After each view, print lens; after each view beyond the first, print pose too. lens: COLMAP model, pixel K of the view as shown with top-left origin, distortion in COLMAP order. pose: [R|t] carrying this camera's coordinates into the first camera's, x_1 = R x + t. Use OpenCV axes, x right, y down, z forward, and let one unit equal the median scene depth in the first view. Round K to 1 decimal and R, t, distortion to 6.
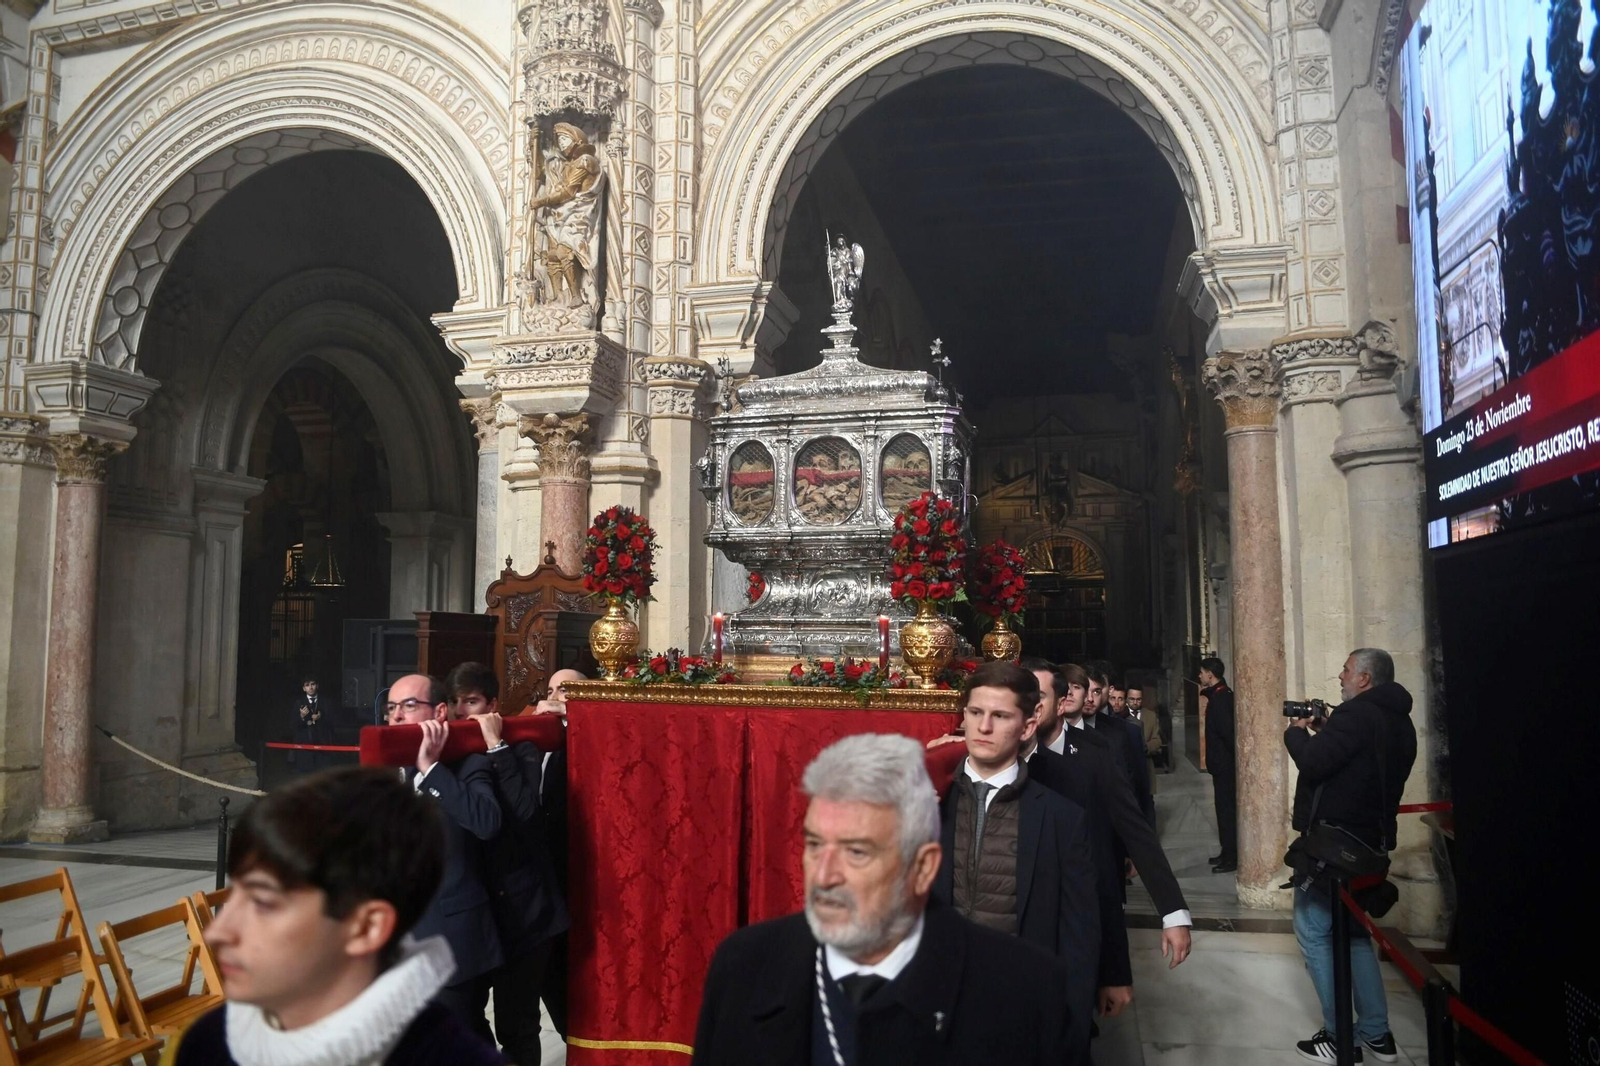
lens RADIAL K [[1126.7, 0, 800.0], [0, 1126.7, 533.0], [0, 0, 1]] dist [-0.001334, -0.000395]
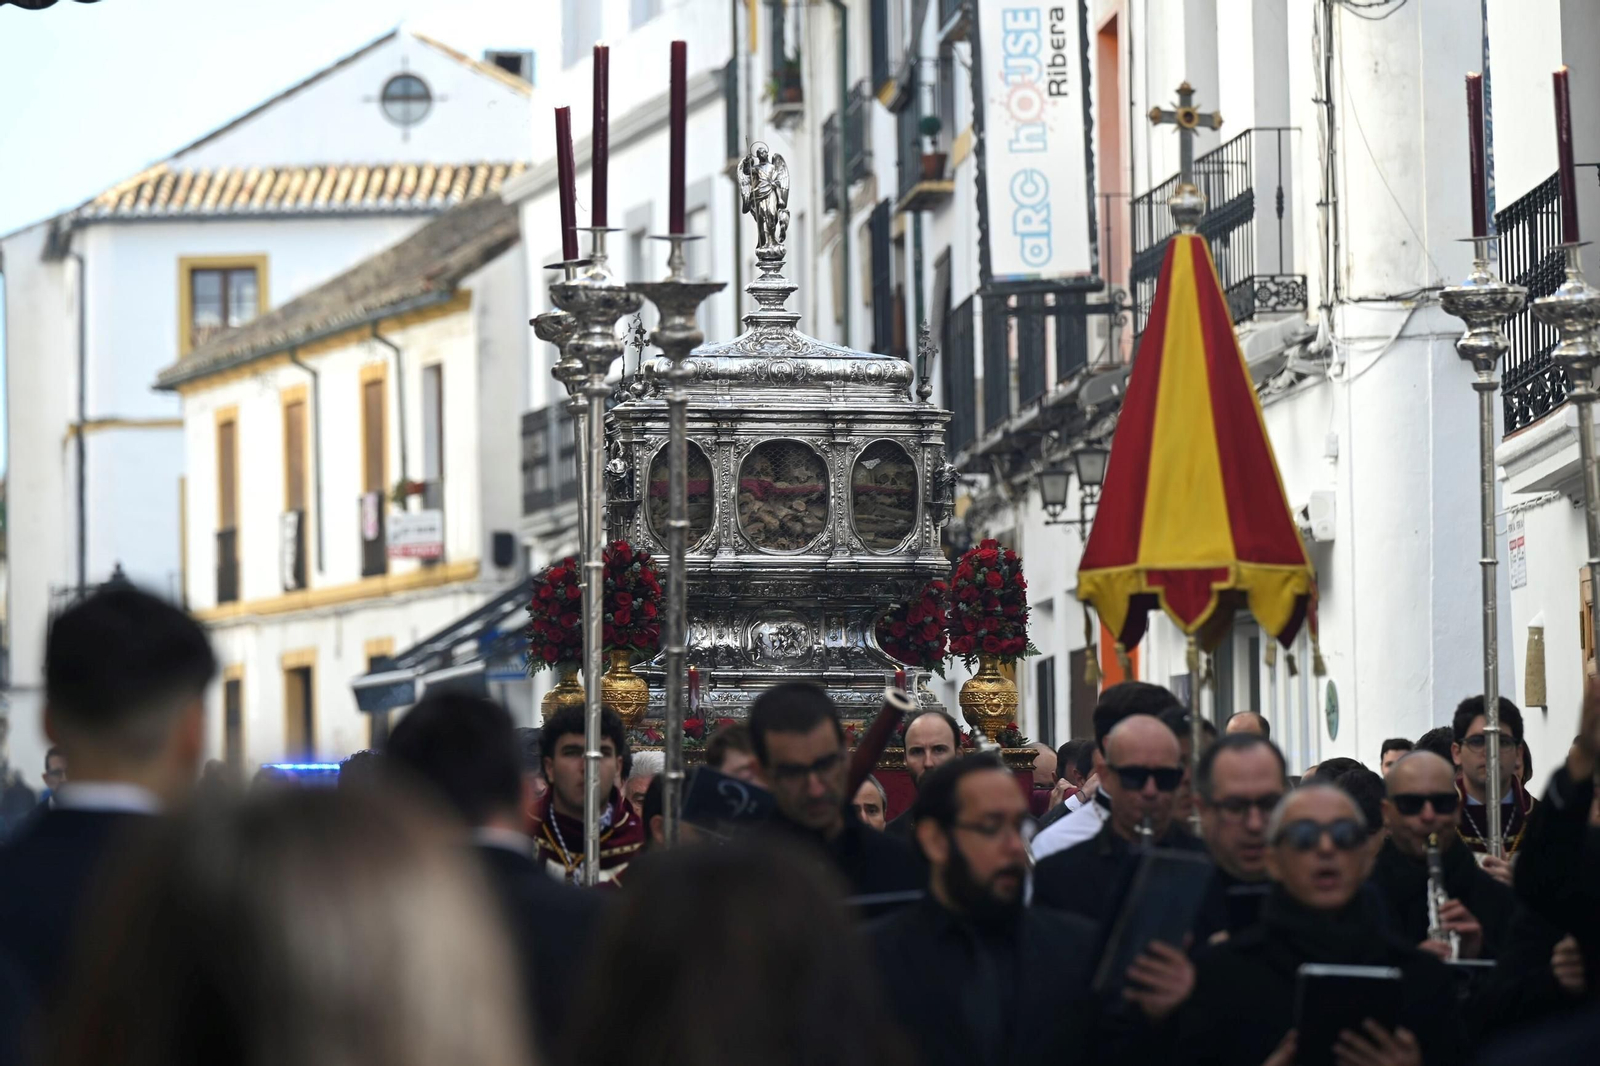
lens RADIAL K [[7791.6, 0, 800.0], [0, 7791.6, 533.0], [0, 0, 1]] dist [1.209665, -0.231250]
pose [[0.904876, 0.002443, 0.425668, -2.300481], [-0.030857, 0.997729, 0.059868, -0.350526], [-0.424555, -0.067308, 0.902897, -3.948018]]
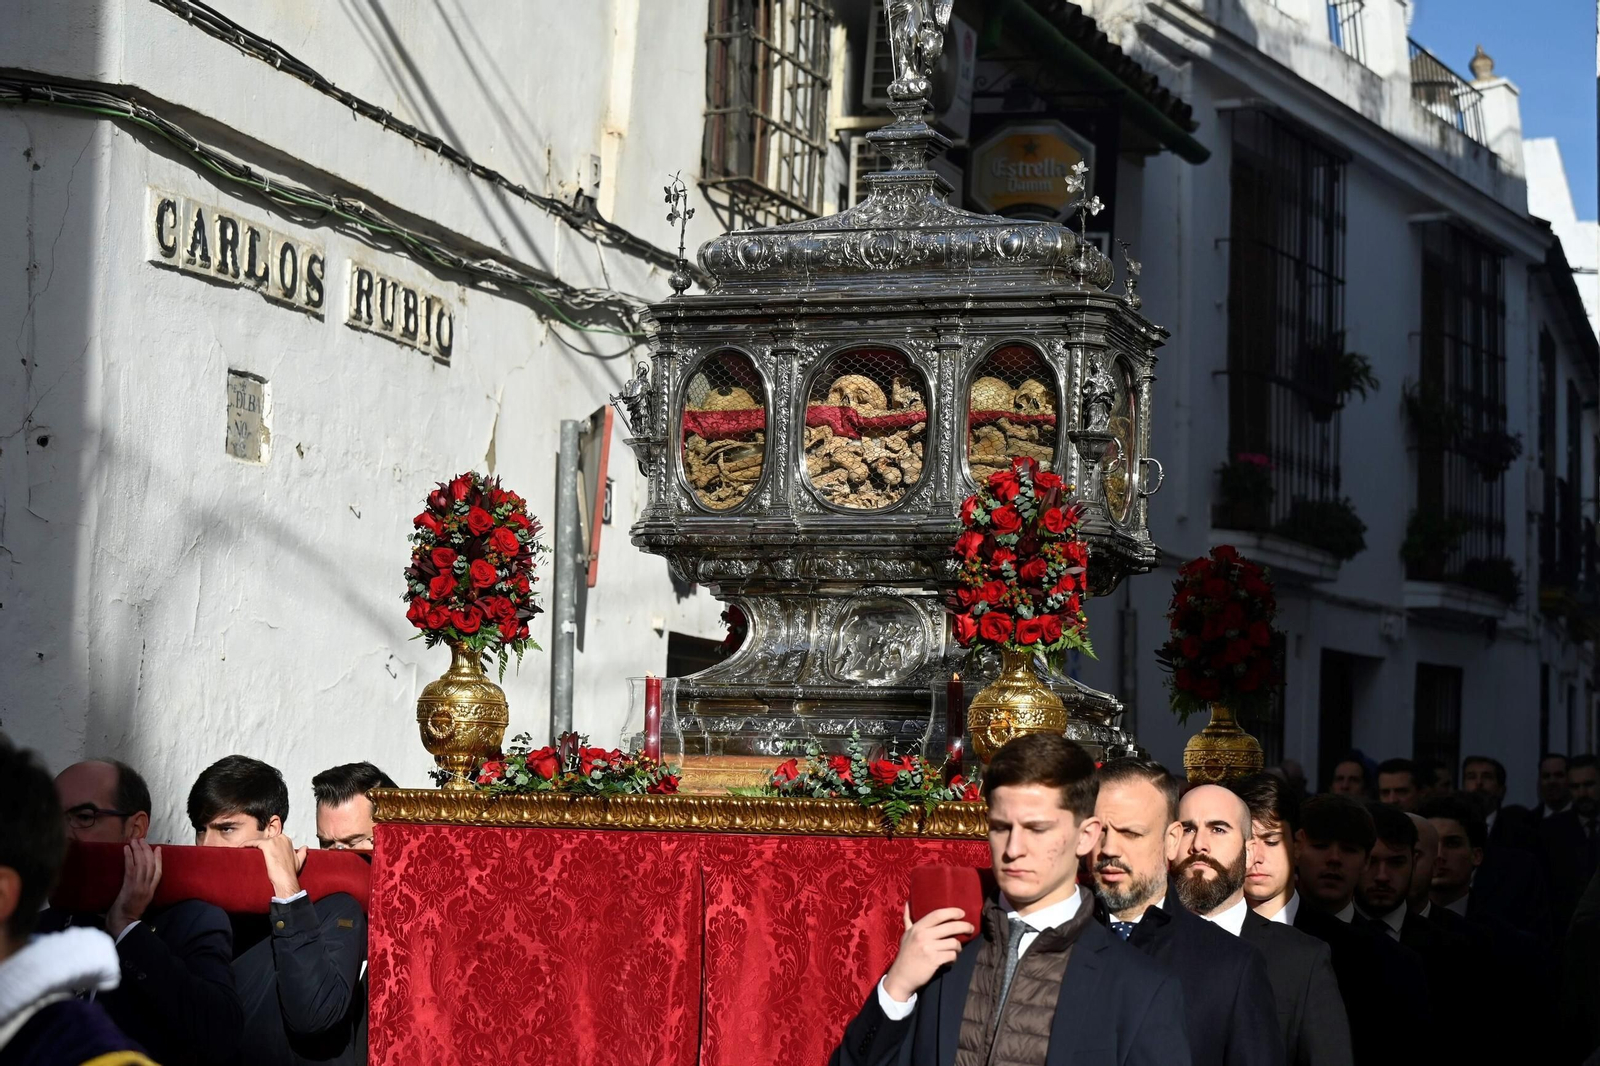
lens RADIAL K [[3195.9, 0, 894.0], [0, 3195.9, 531.9], [0, 0, 1]] dist [0.306313, -0.019506]
pose [[0.999761, 0.013733, -0.016993, 0.063173], [-0.013734, 0.999906, 0.000017, 0.001424], [0.016991, 0.000216, 0.999856, -0.501631]]
